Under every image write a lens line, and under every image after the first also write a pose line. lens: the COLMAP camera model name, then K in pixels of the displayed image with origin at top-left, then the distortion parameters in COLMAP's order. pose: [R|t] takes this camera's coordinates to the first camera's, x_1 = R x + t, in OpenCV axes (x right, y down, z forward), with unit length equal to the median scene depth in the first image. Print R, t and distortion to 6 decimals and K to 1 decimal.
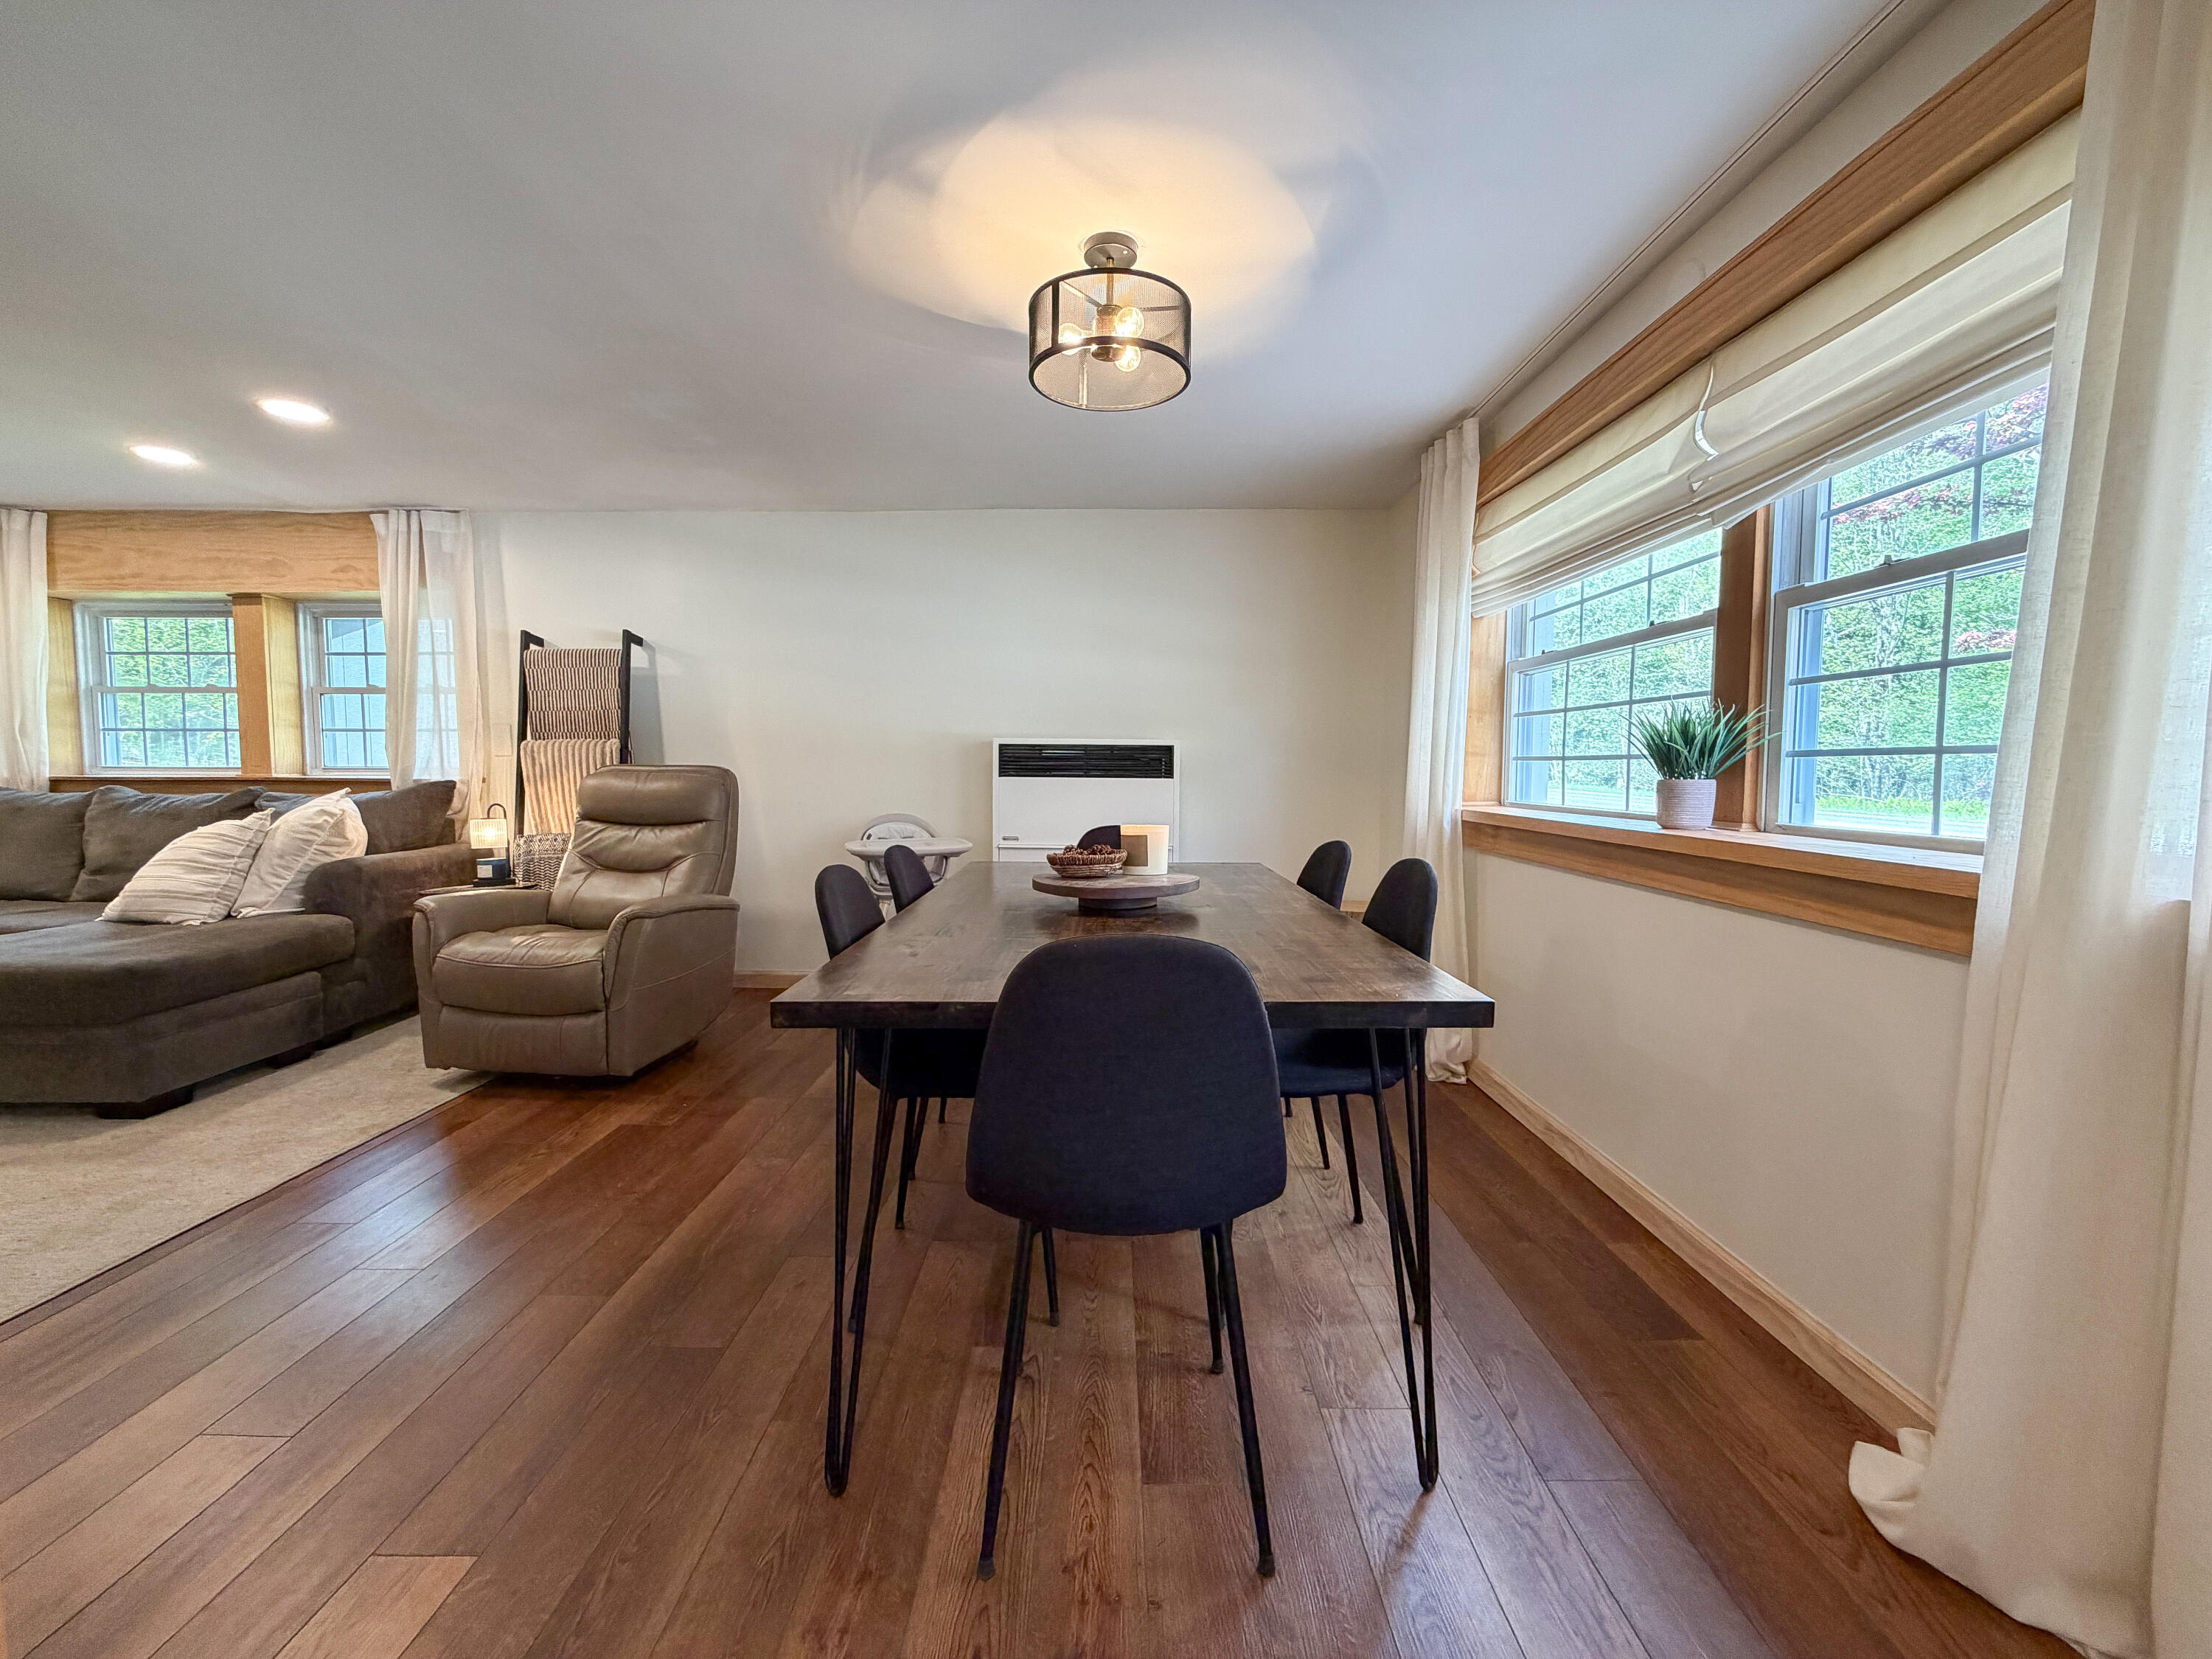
lens RADIAL K [[885.0, 0, 1098.3], [0, 885.0, 829.2], [0, 0, 1]] dist [-0.002156, 0.000010]
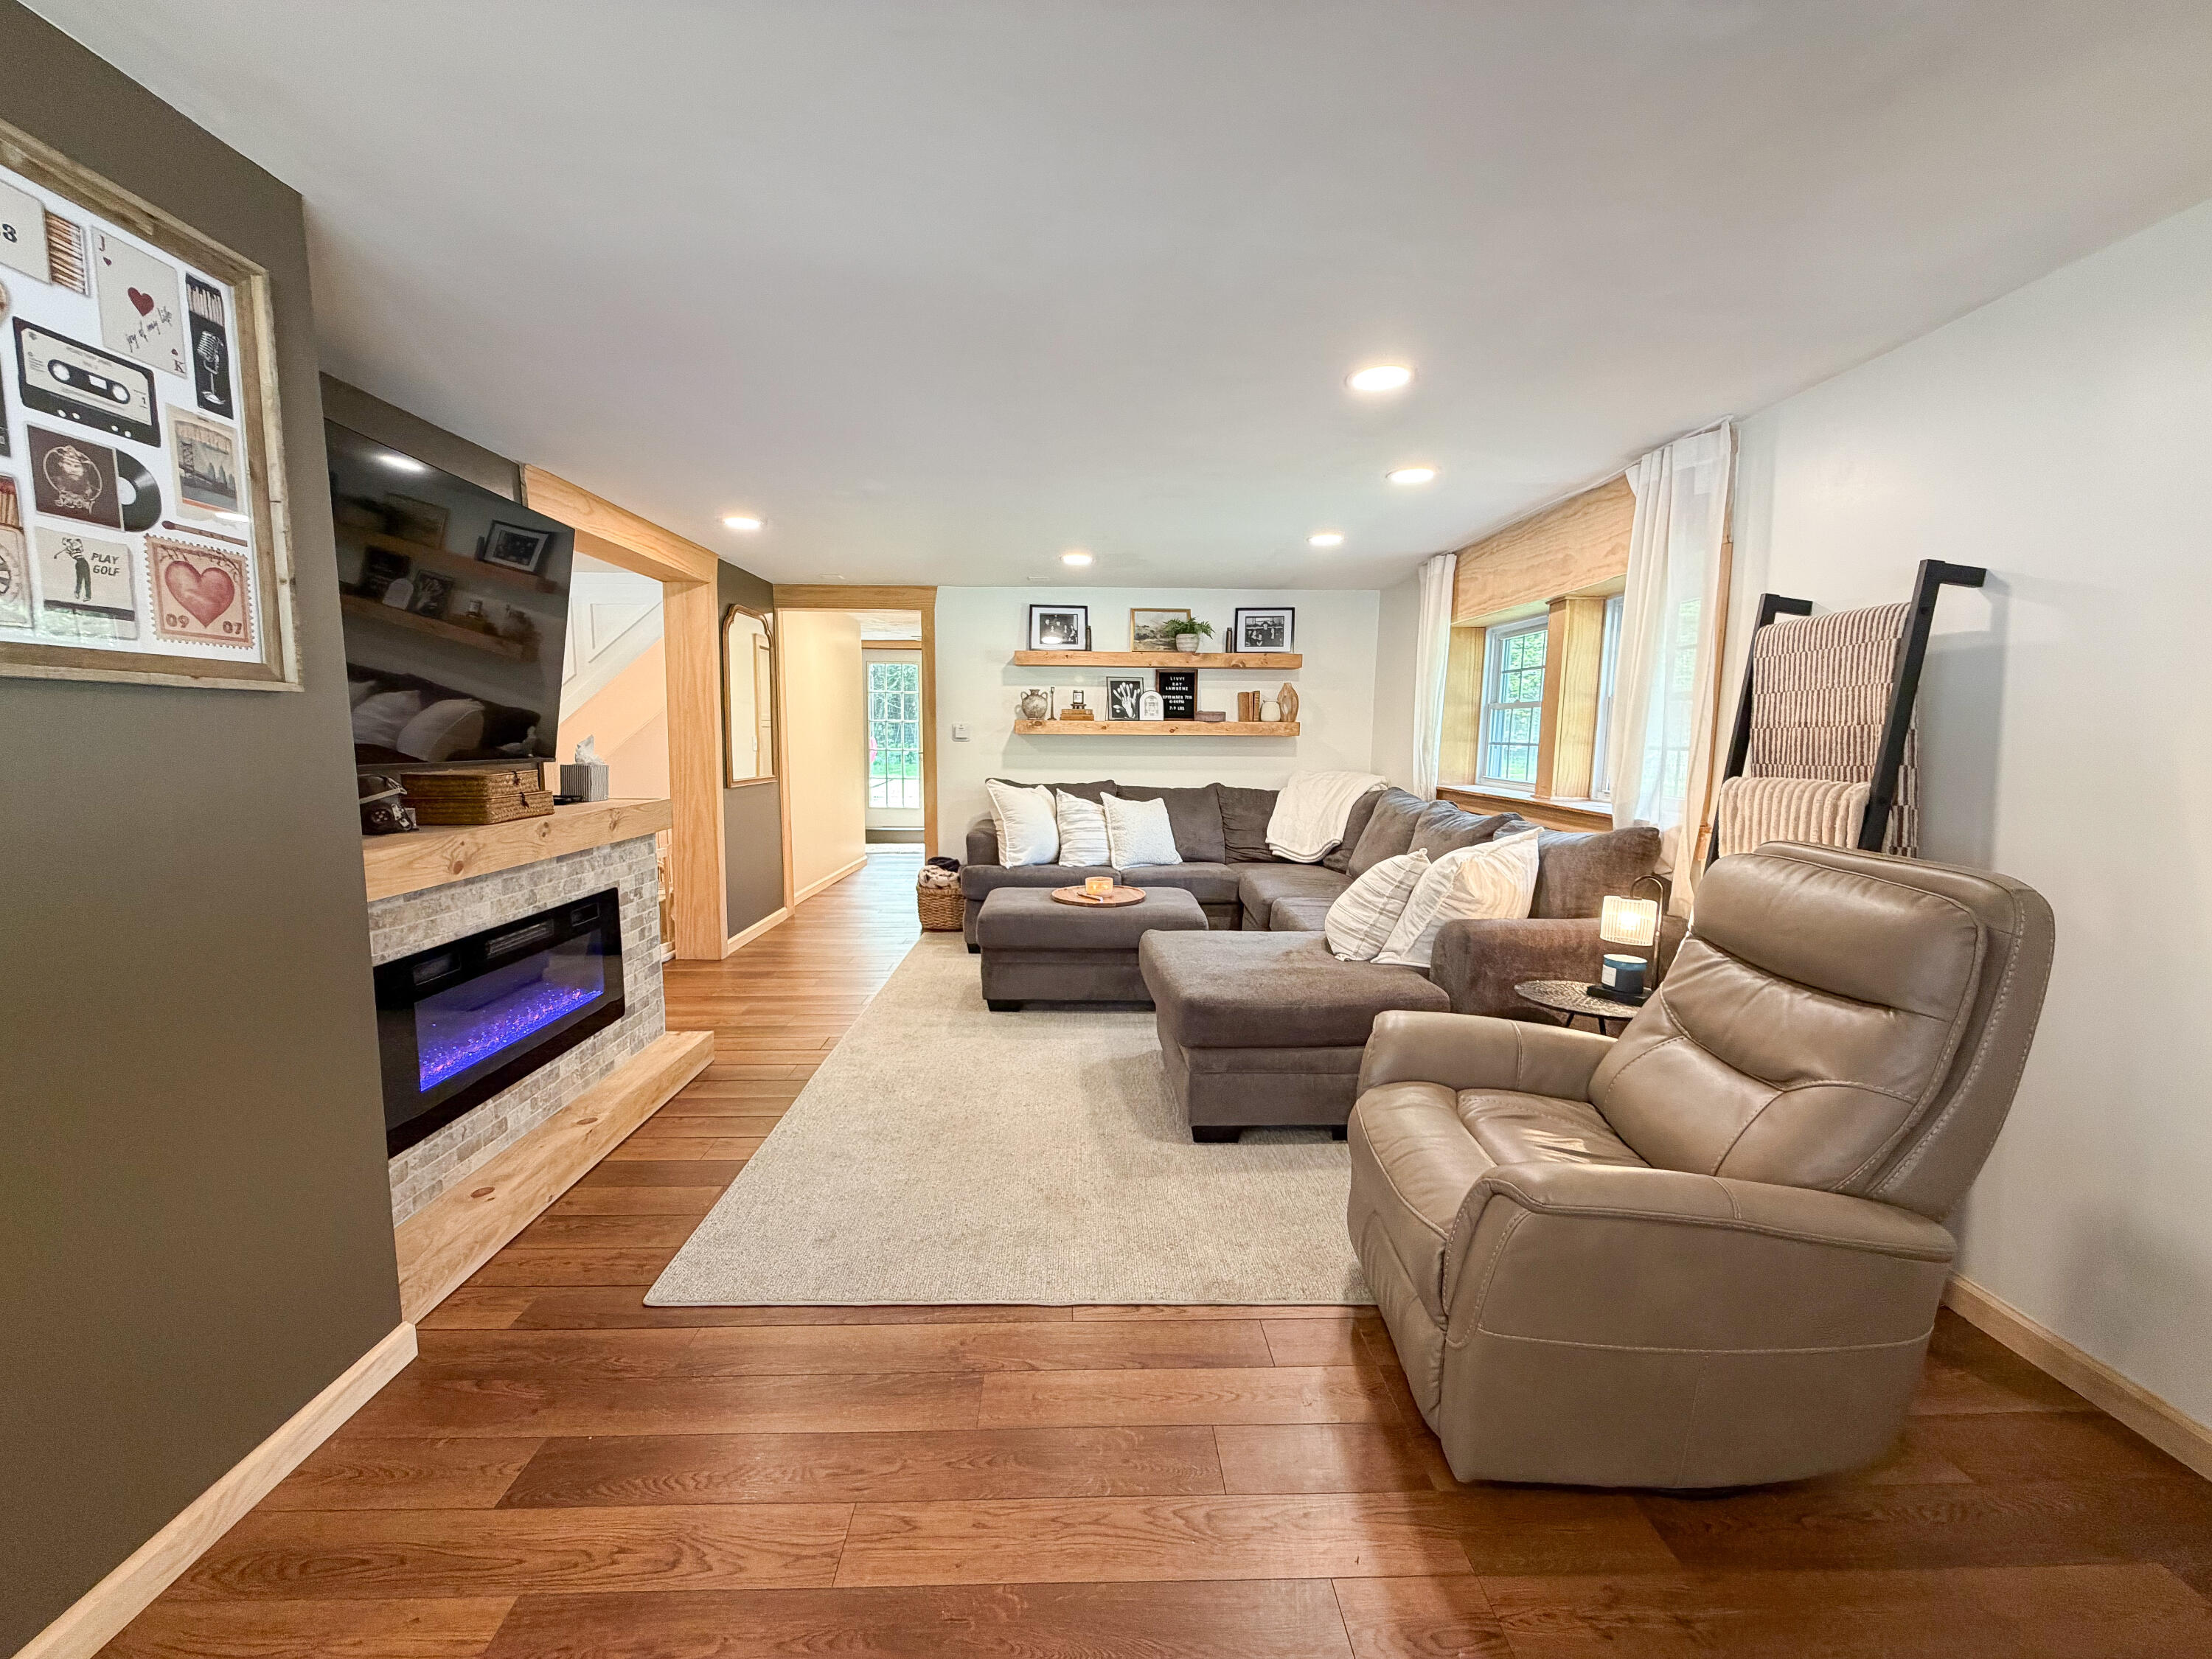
lens RADIAL K [[885.0, 0, 1098.3], [0, 885.0, 829.2], [0, 0, 1]] dist [-0.002156, 0.000010]
pose [[0.038596, 0.106591, -0.993554, -0.068471], [-0.078300, 0.991560, 0.103335, -0.117860], [0.996182, 0.073807, 0.046616, 0.679113]]
